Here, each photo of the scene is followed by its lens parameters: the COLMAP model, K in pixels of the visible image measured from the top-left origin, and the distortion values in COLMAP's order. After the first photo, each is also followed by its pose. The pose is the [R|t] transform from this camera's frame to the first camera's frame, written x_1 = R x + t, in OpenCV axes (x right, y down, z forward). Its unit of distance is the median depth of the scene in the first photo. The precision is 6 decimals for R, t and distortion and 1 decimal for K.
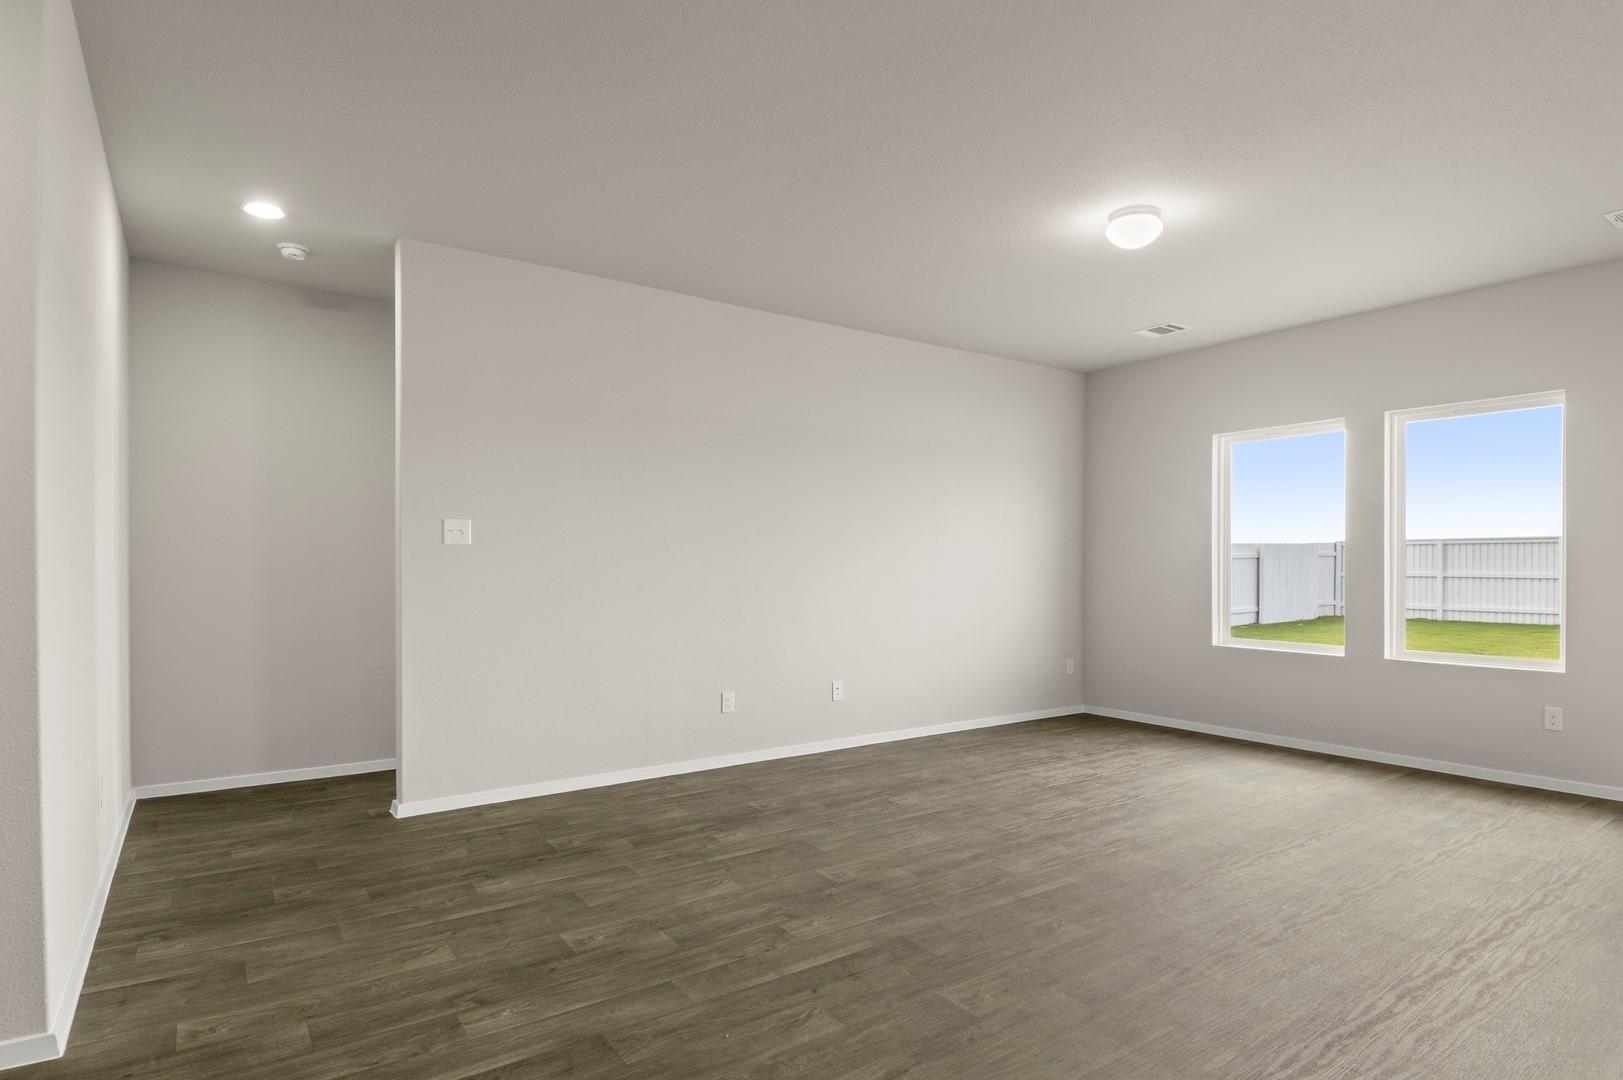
lens RADIAL K [[878.7, 0, 833.6], [0, 878.7, 562.1], [0, 0, 1]] dist [0.015158, -0.025983]
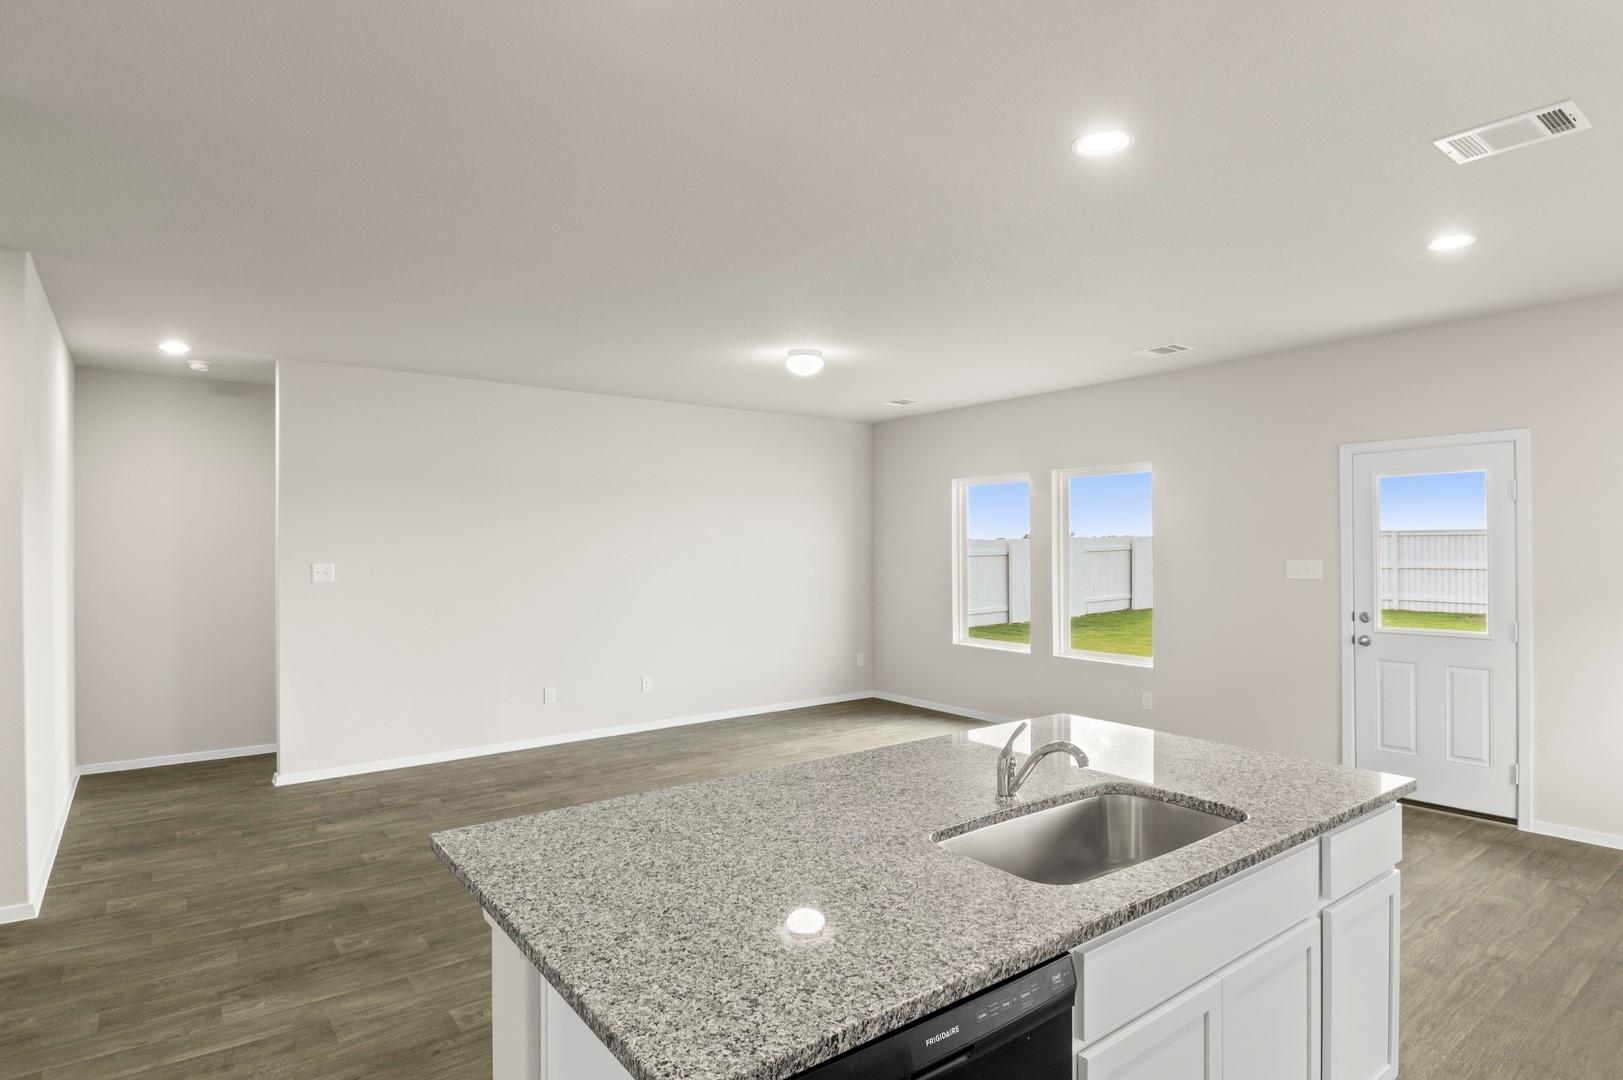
lens RADIAL K [[878.7, 0, 837.9], [0, 878.7, 534.5], [0, 0, 1]] dist [0.015158, -0.025983]
pose [[0.998984, -0.004579, 0.044831, 0.338535], [0.004901, 0.999963, -0.007088, -0.091318], [-0.044797, 0.007301, 0.998969, -0.433503]]
